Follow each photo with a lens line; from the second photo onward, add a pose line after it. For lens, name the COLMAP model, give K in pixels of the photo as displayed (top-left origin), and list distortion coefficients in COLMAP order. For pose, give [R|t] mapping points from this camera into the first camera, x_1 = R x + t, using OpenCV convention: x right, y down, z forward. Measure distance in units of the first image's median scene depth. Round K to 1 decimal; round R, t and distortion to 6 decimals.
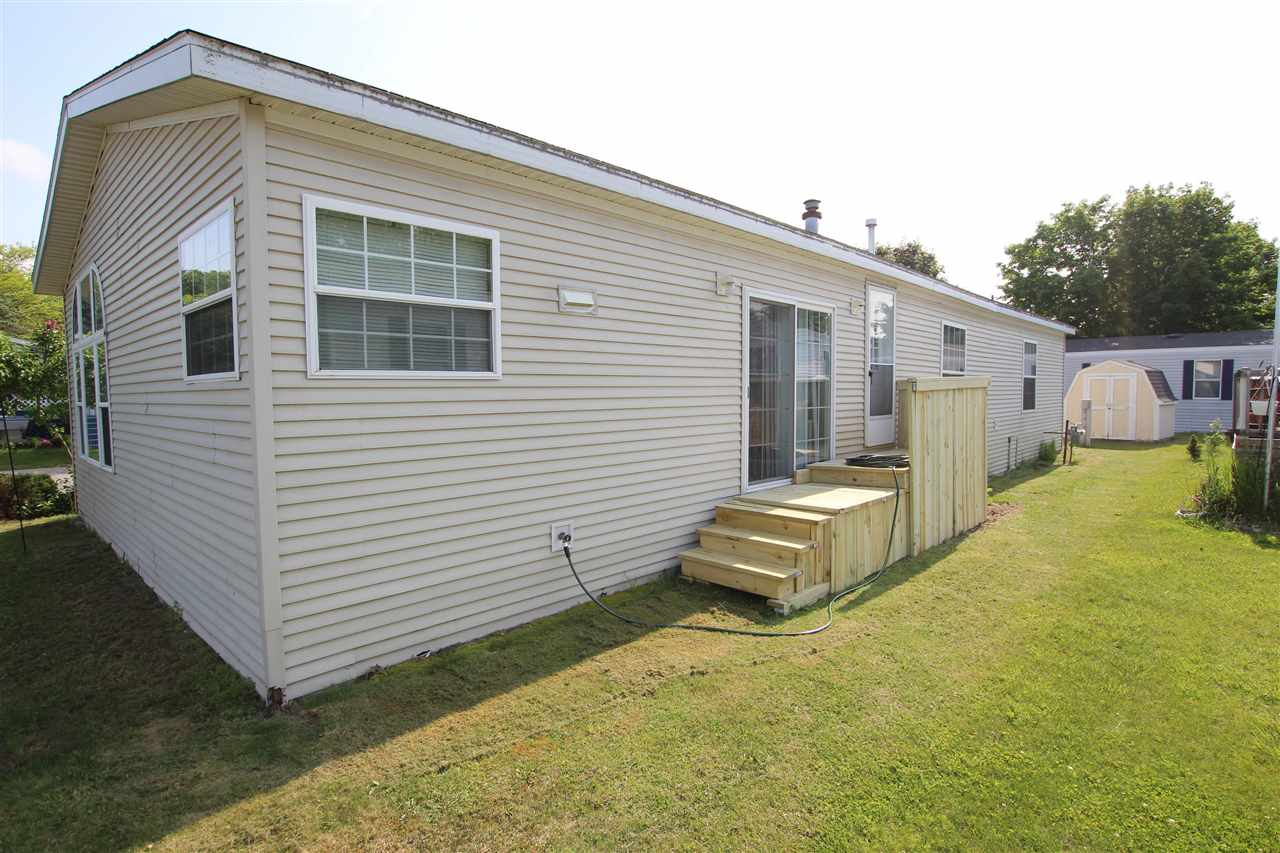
lens RADIAL K [[659.1, 0, 639.3], [0, 659.1, 427.7], [0, 0, 1]] dist [-0.022353, 0.001026]
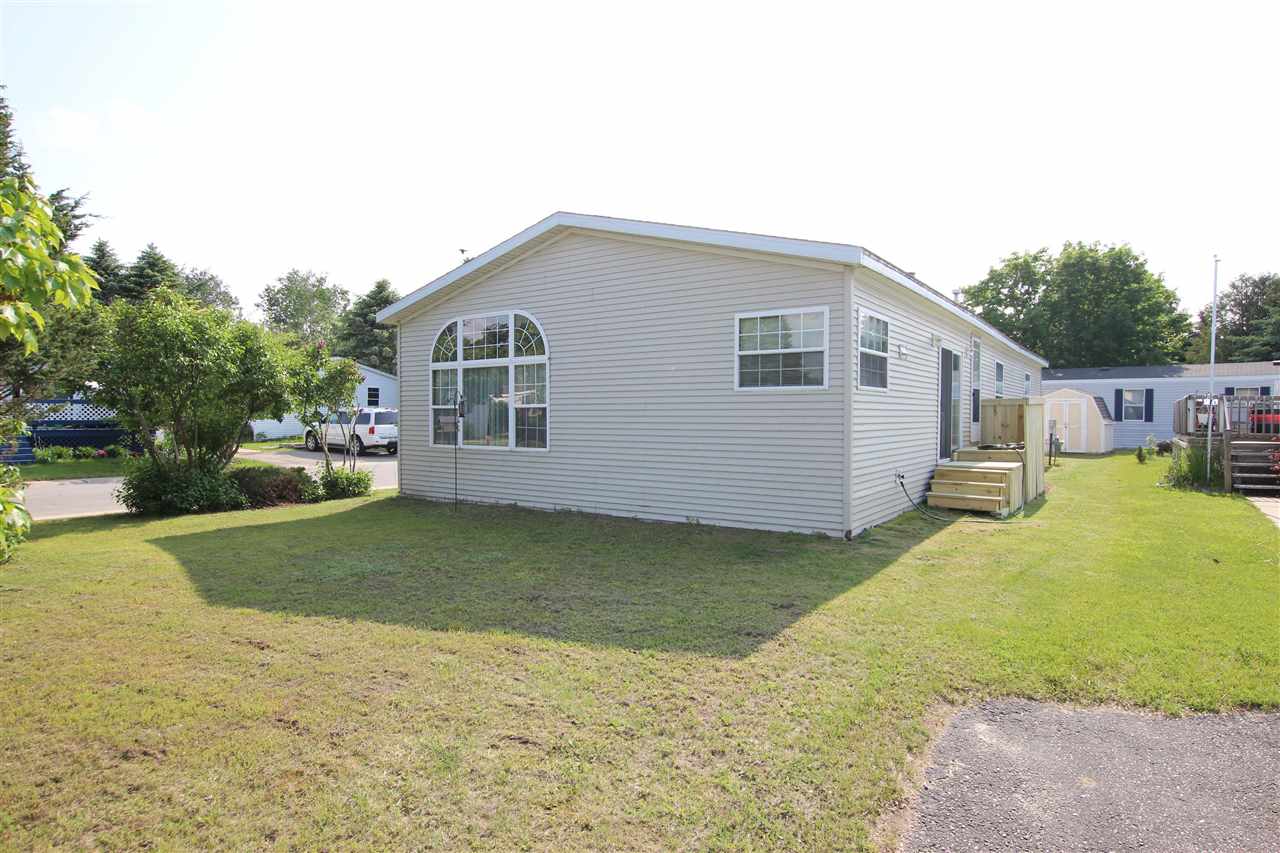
lens RADIAL K [[718.7, 0, 639.1], [0, 718.7, 424.2], [0, 0, 1]] dist [-0.008779, -0.001384]
pose [[0.989349, 0.010052, 0.145217, -0.234878], [-0.003977, 0.999107, -0.042062, 0.021653], [-0.145510, 0.041036, 0.988505, -0.189739]]
